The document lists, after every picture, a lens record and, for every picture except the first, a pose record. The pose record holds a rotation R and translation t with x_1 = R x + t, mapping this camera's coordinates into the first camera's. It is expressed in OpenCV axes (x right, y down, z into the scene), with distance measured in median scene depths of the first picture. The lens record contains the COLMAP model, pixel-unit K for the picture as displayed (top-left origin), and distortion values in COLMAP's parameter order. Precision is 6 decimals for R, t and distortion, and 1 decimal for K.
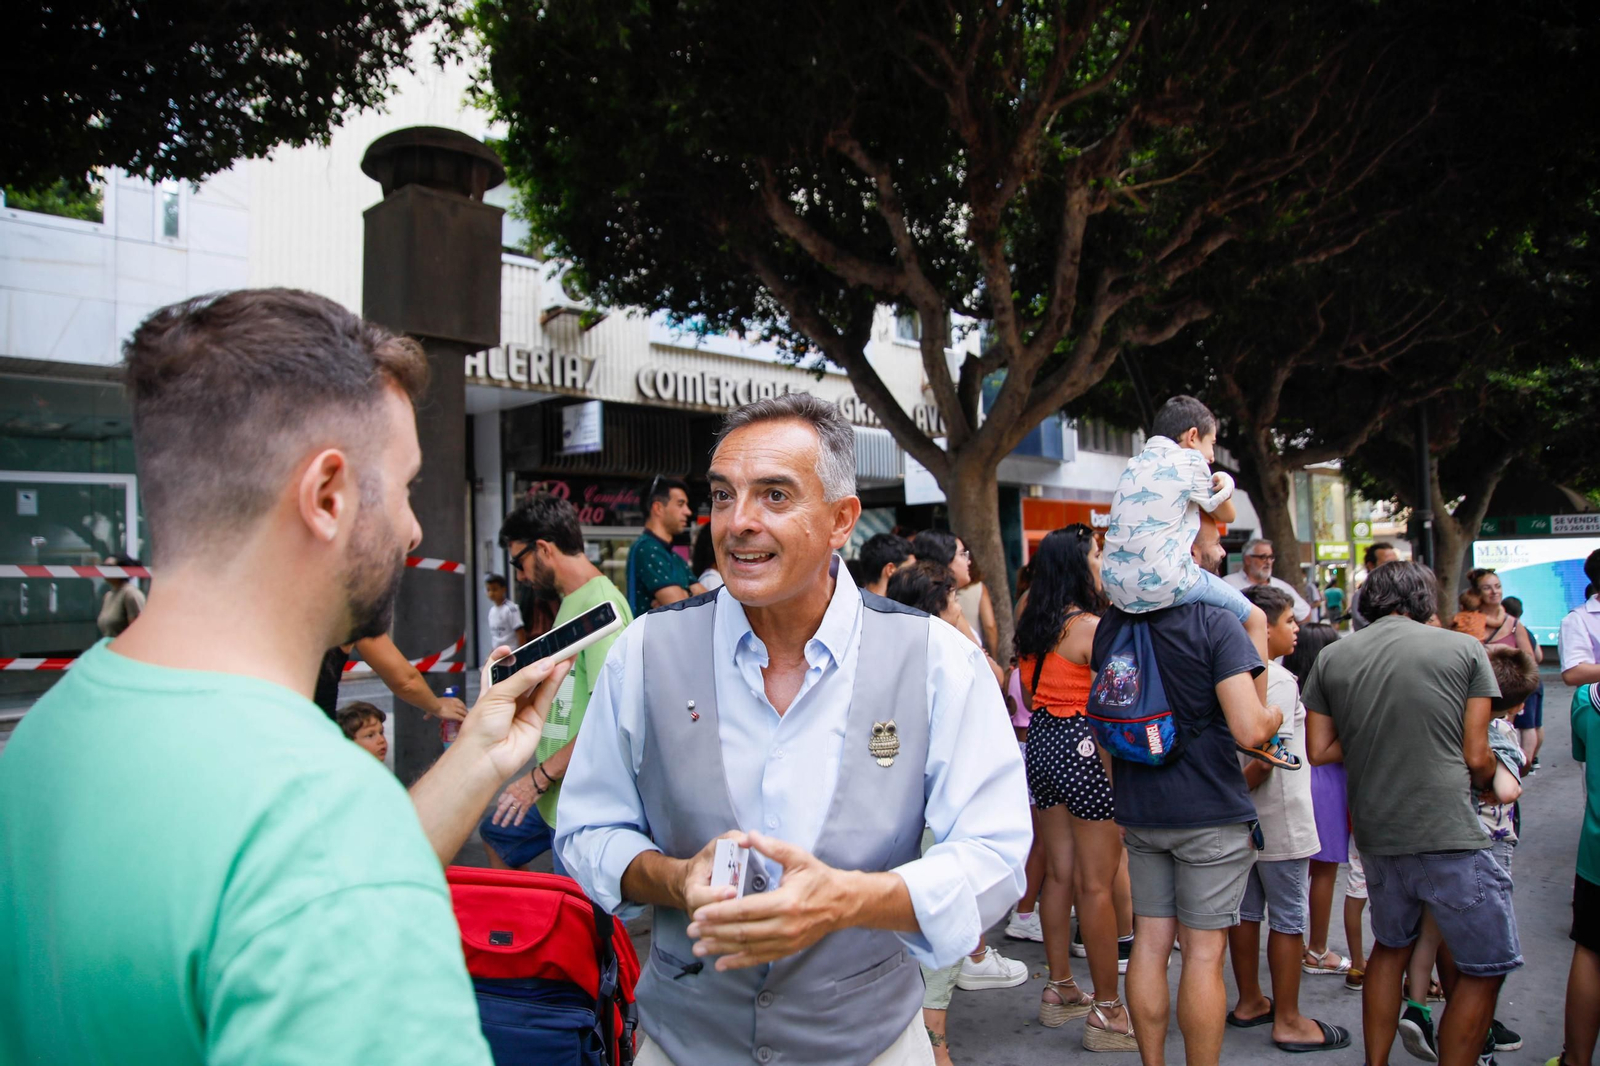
lens RADIAL K [[1103.3, 0, 789.9], [0, 1103.3, 543.0], [0, 0, 1]] dist [-0.129812, 0.090029]
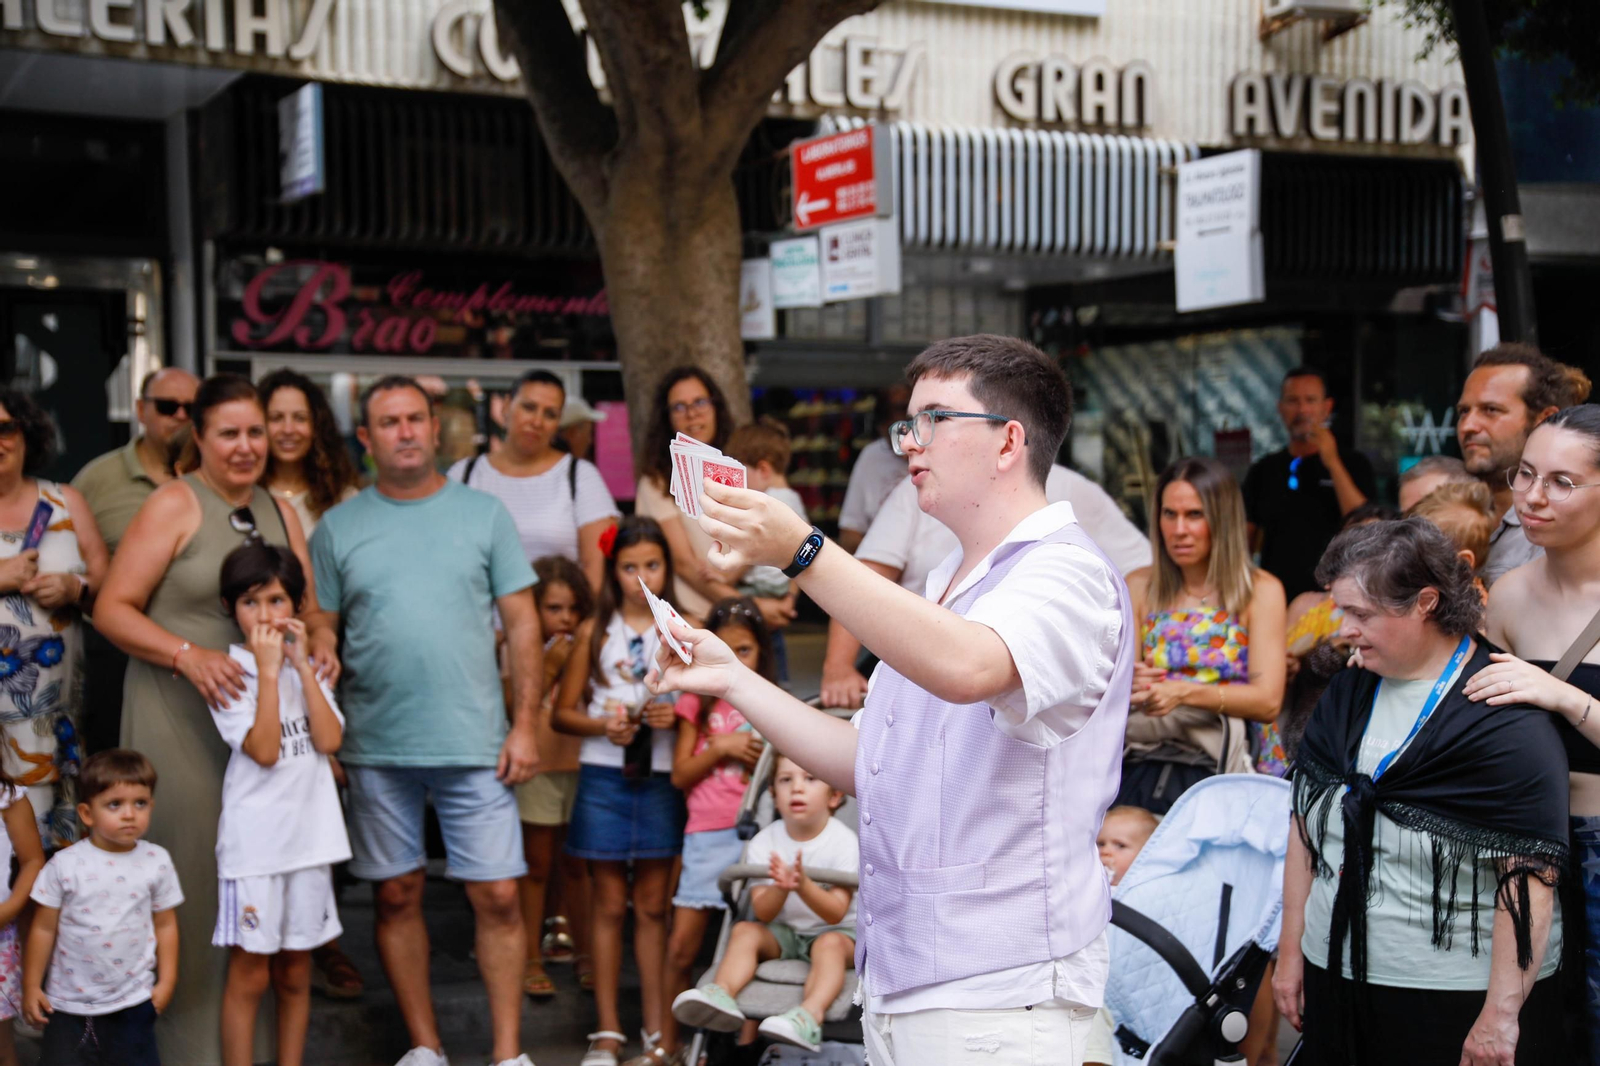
lens RADIAL K [[2269.7, 0, 800.0], [0, 2269.7, 533.0], [0, 0, 1]] dist [0.212828, 0.019752]
pose [[0.935952, 0.028021, -0.351012, 0.379656], [-0.010784, 0.998642, 0.050965, 0.009838], [0.351963, -0.043916, 0.934983, 0.147450]]
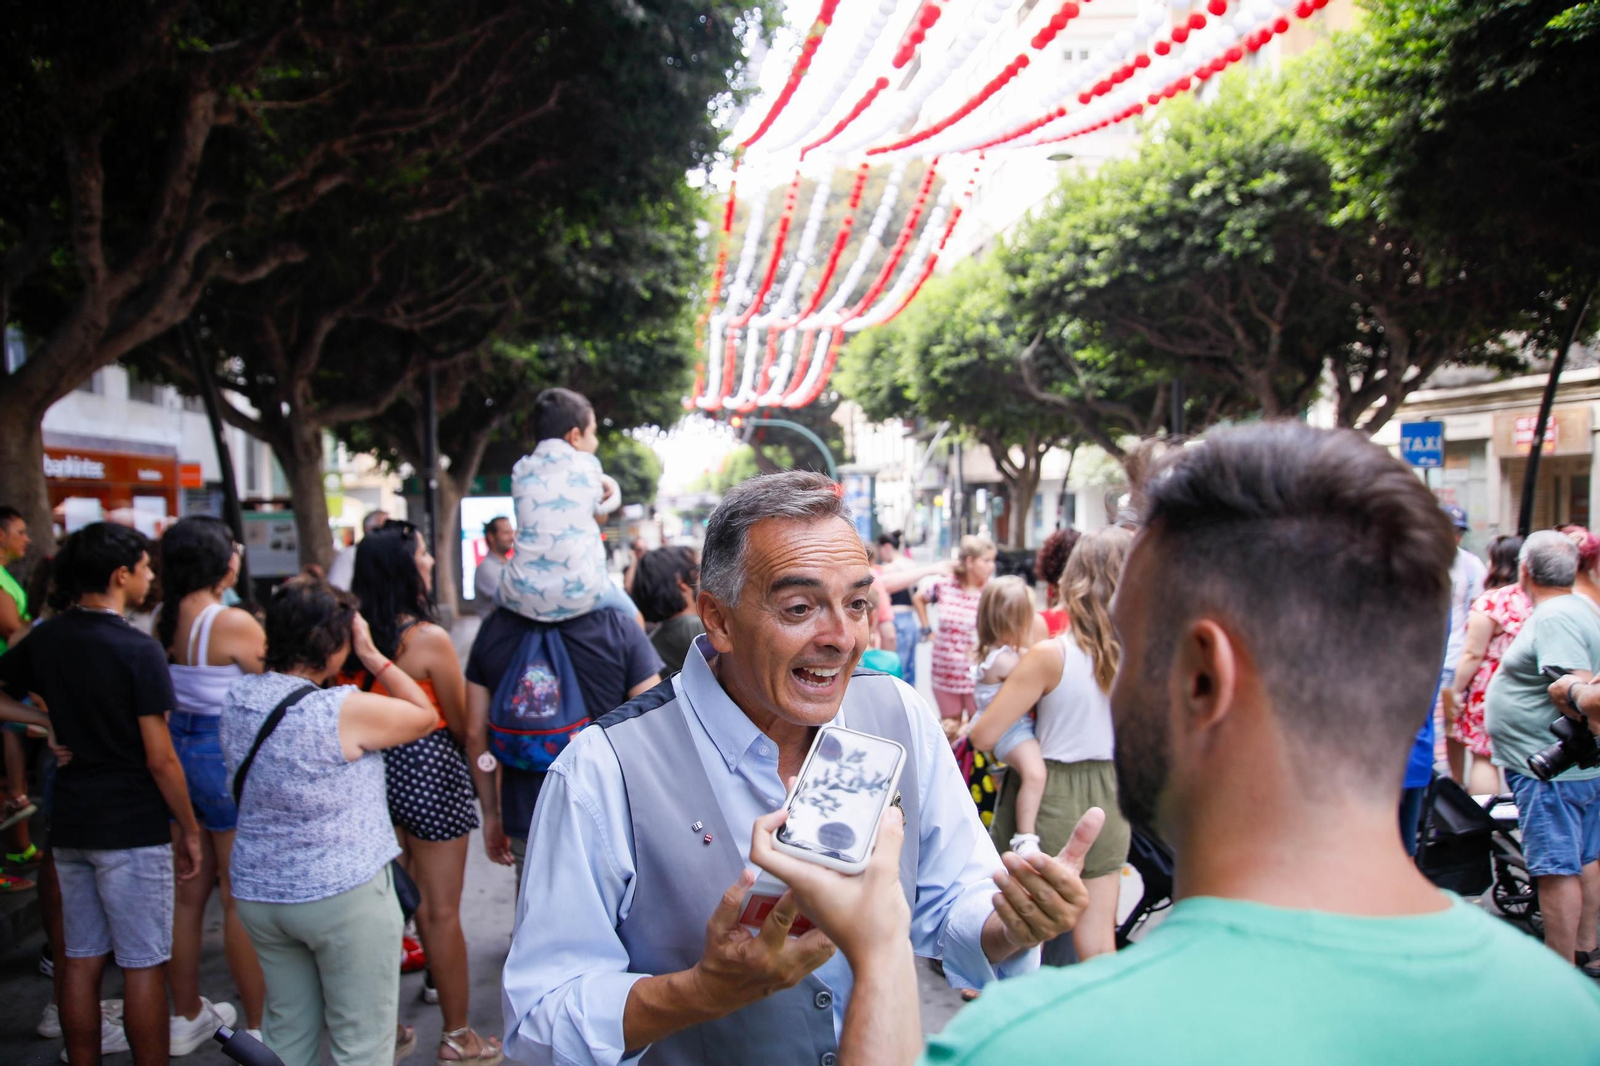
lens RADIAL K [[1185.5, 0, 788.4], [0, 1185.5, 545.2], [0, 0, 1]] dist [-0.109030, 0.109226]
pose [[0.627151, -0.019122, 0.778663, -0.090704], [-0.018229, 0.999064, 0.039216, -0.011974], [-0.778684, -0.038788, 0.626216, 0.044459]]
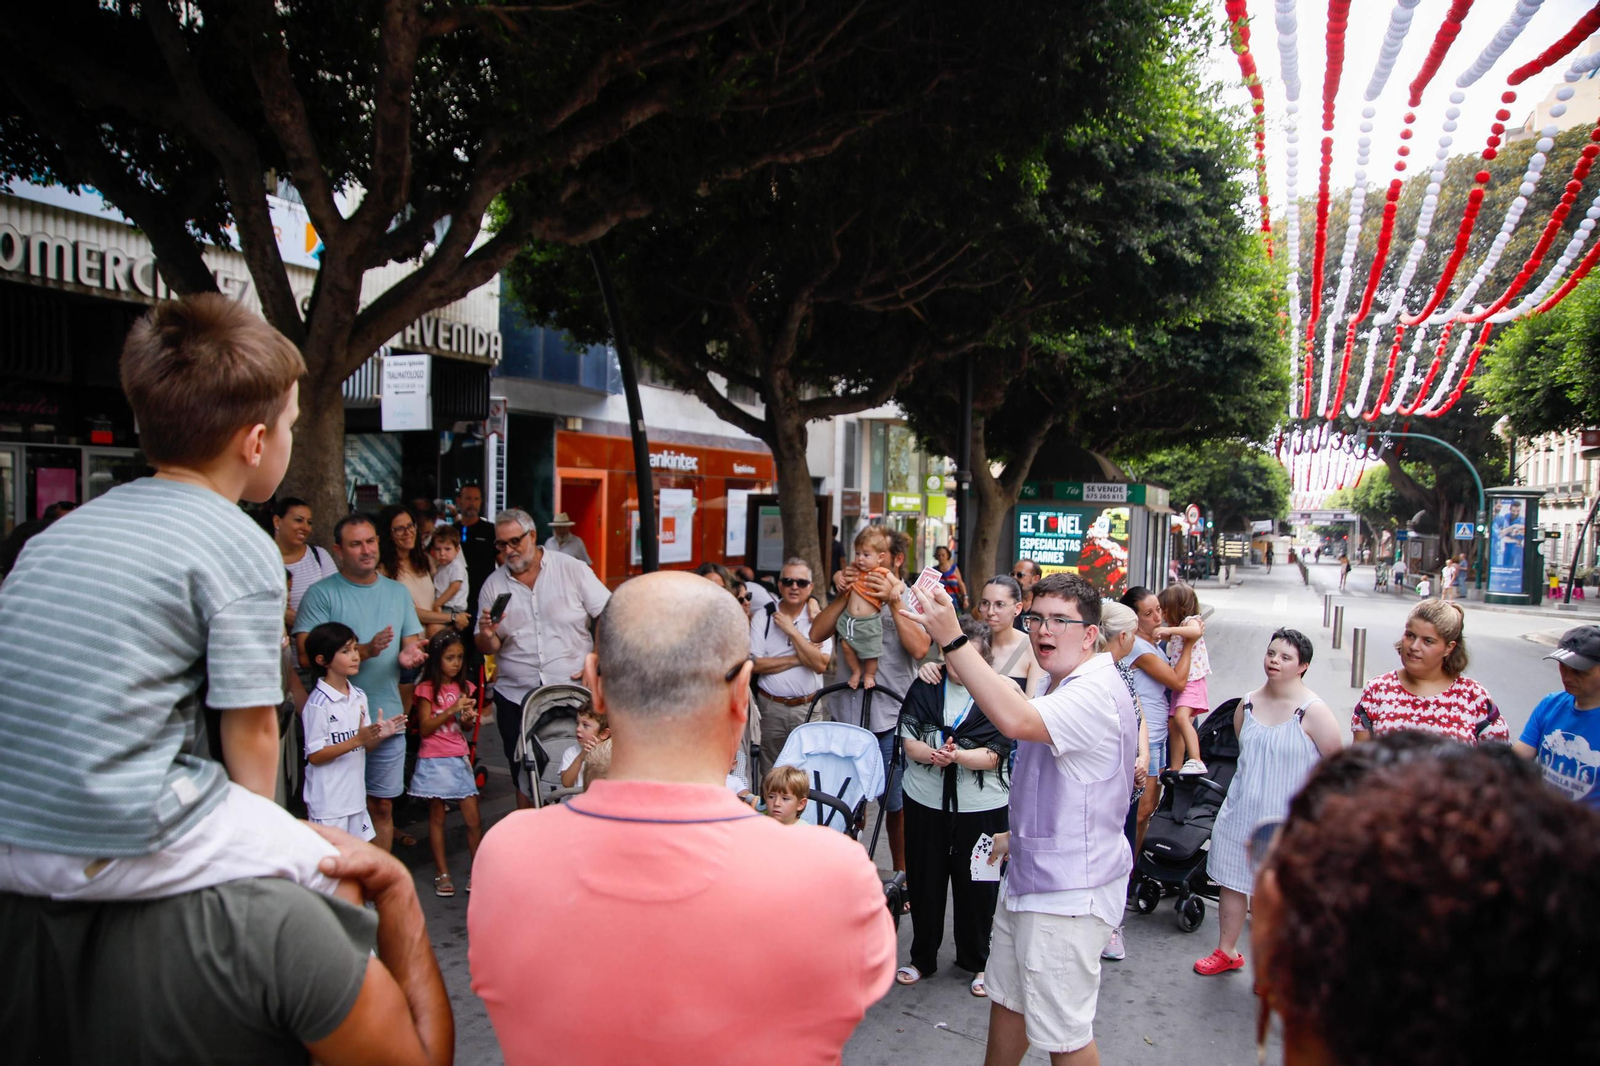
lens RADIAL K [[1103.3, 0, 789.9], [0, 1103.3, 543.0], [0, 0, 1]] dist [-0.129812, 0.090029]
pose [[0.942924, 0.034353, 0.331230, 0.171694], [-0.056011, 0.996855, 0.056063, -0.018327], [-0.328263, -0.071416, 0.941883, 0.156312]]
